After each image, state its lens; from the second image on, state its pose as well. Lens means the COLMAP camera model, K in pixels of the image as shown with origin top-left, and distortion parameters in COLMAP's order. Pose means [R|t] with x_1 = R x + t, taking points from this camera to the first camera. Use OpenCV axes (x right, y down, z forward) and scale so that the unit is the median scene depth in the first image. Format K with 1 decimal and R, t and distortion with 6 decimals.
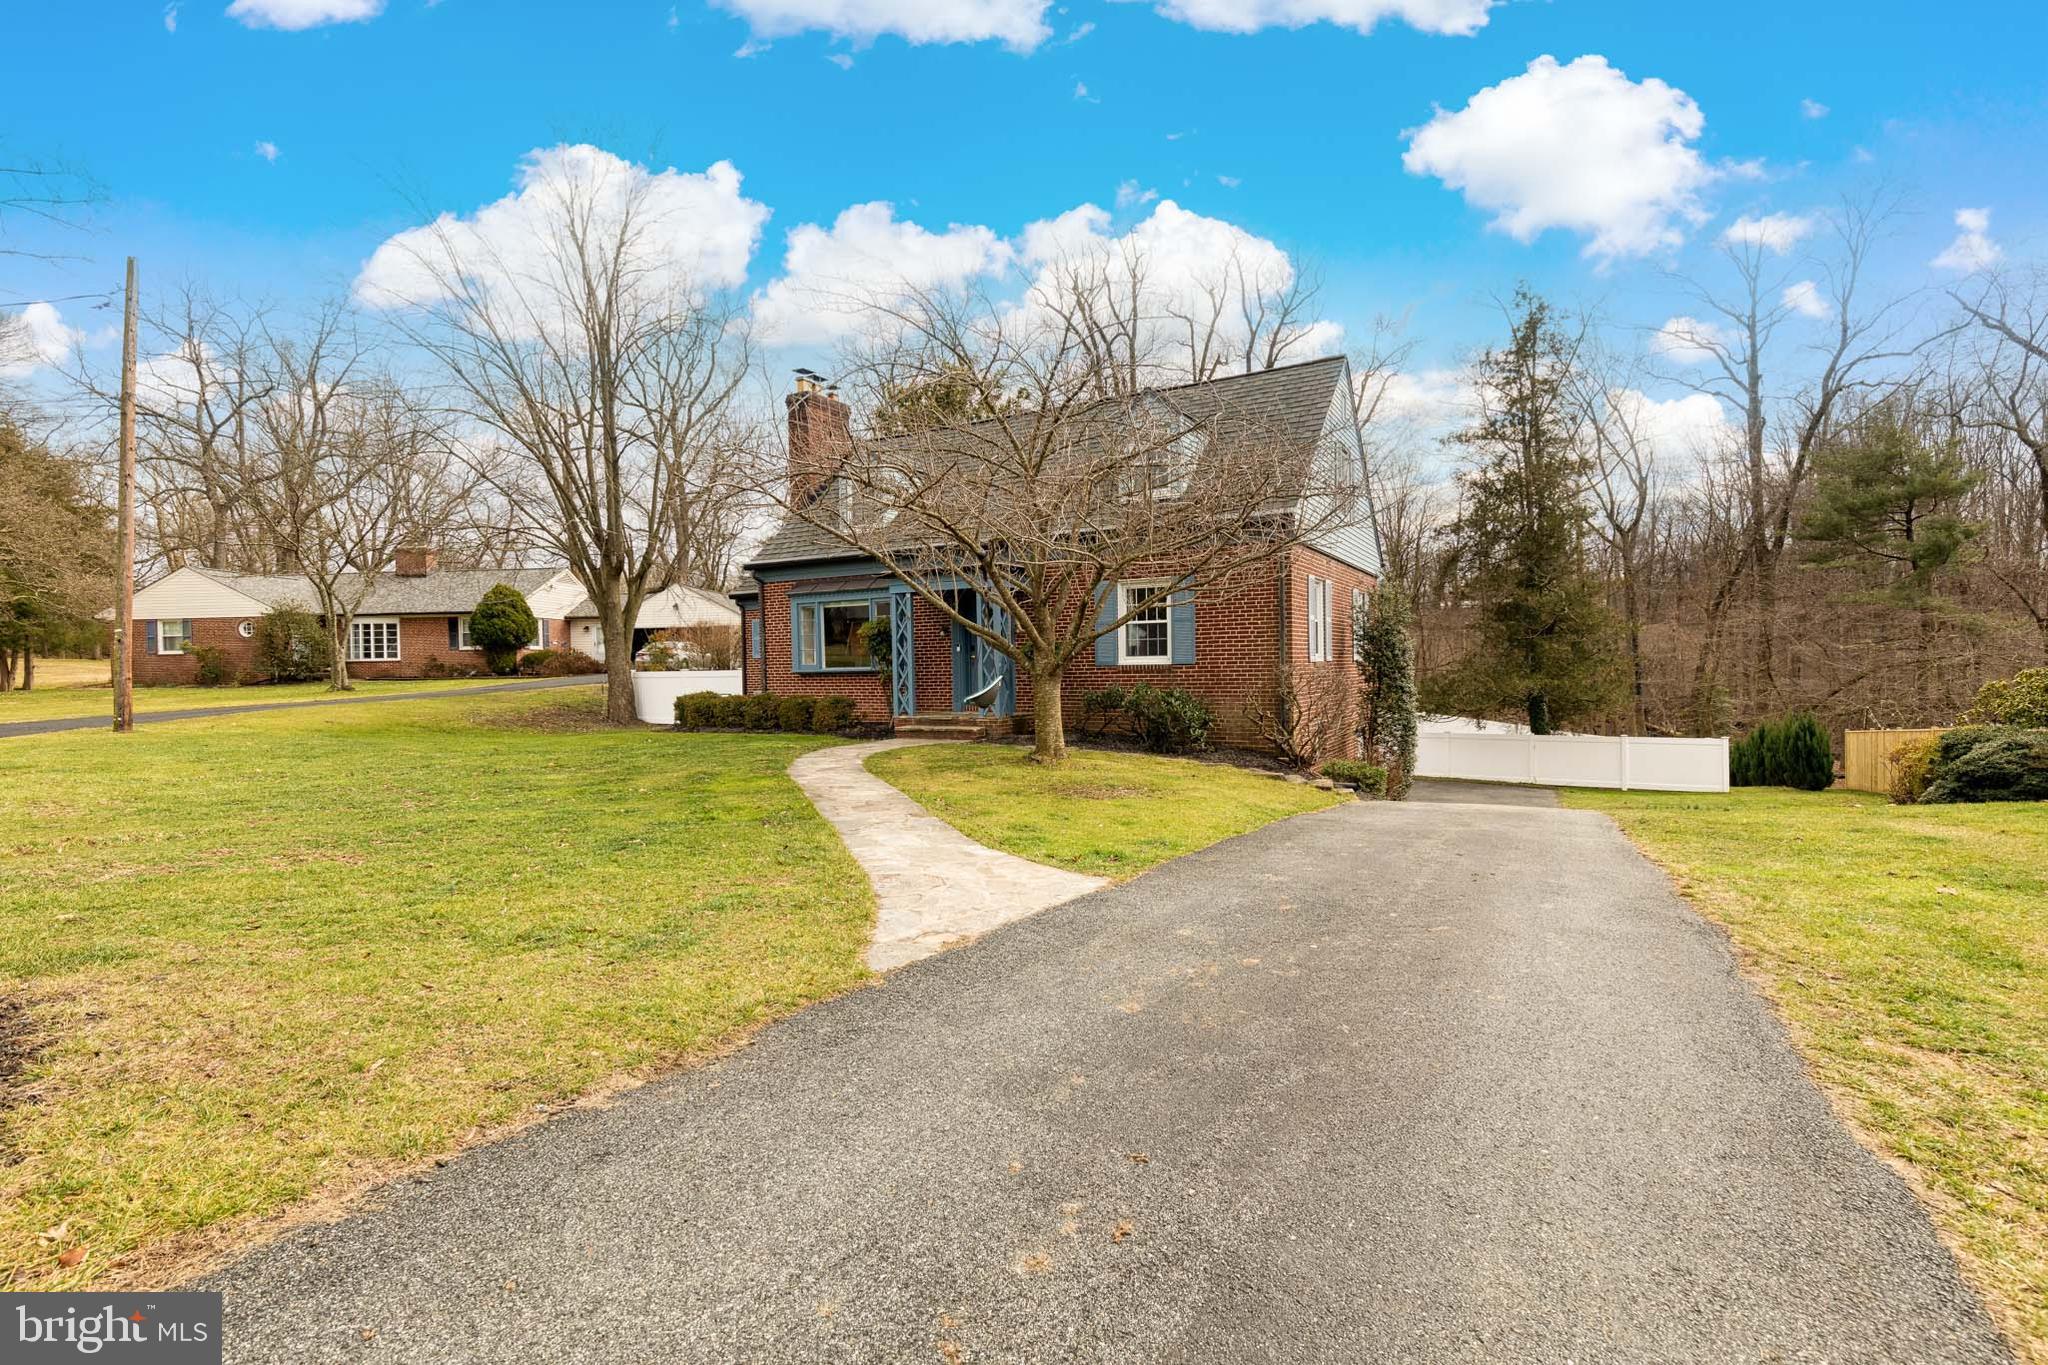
lens RADIAL K [[974.2, 0, 995.3], [0, 974.2, 682.5], [0, 0, 1]] dist [0.001438, -0.000108]
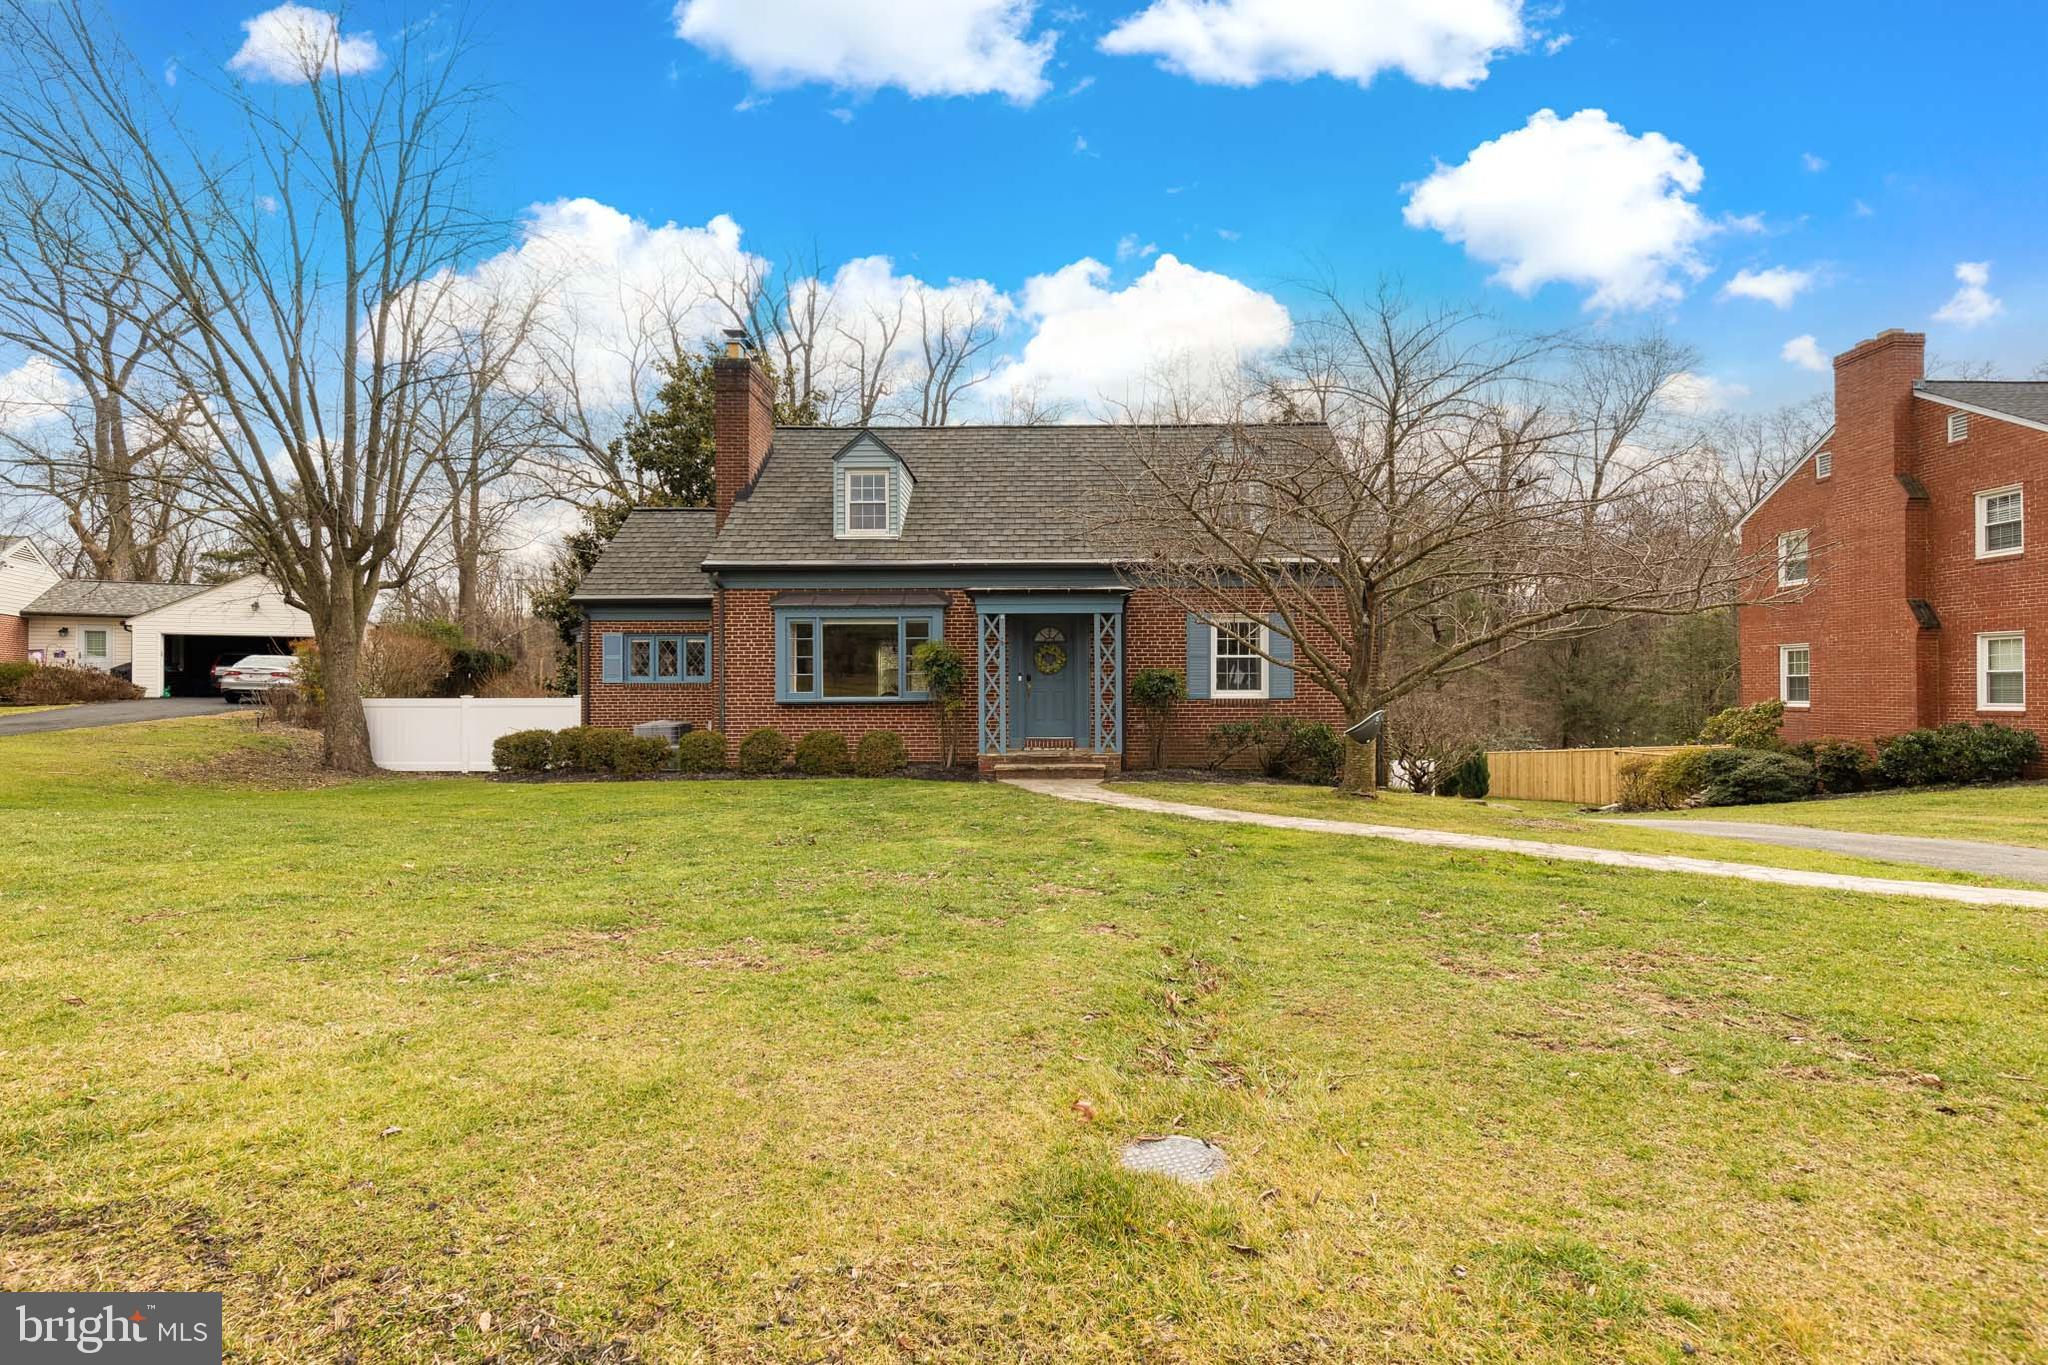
lens RADIAL K [[986.0, 0, 1149.9], [0, 986.0, 677.6], [0, 0, 1]] dist [-0.000127, -0.000434]
pose [[0.855164, 0.023602, 0.517820, -0.293361], [-0.003276, 0.999189, -0.040133, 0.000709], [-0.518347, 0.032623, 0.854548, 0.112451]]
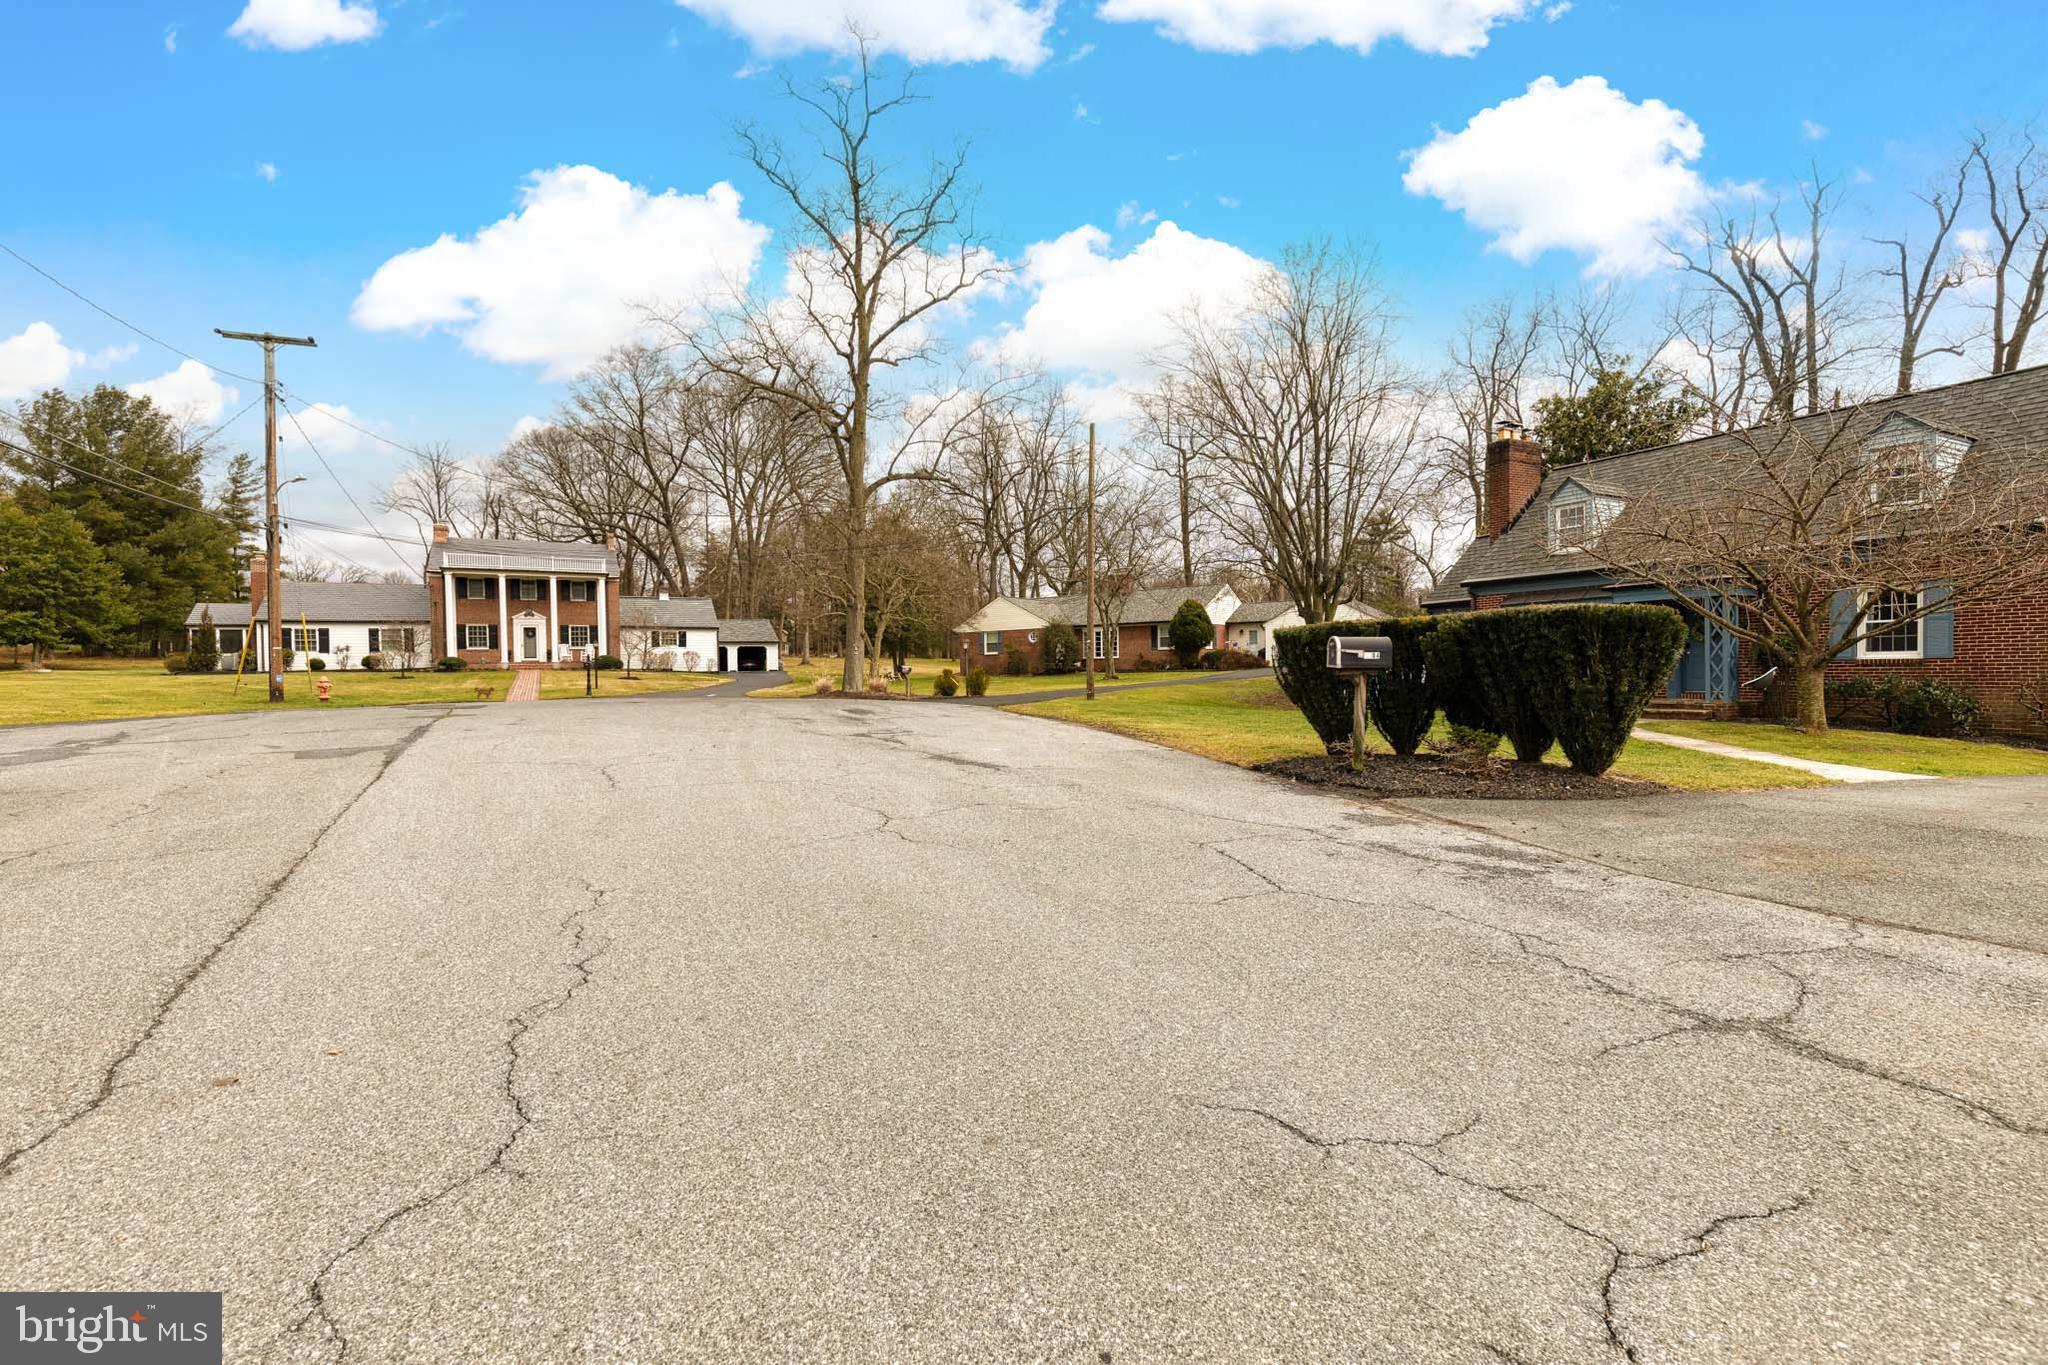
lens RADIAL K [[914.7, 0, 1033.2], [0, 914.7, 681.2], [0, 0, 1]] dist [0.009812, -0.000732]
pose [[0.854041, 0.009163, -0.520124, -0.088903], [-0.007070, 0.999957, 0.006008, 0.005229], [0.520157, -0.001454, 0.854069, -0.275946]]
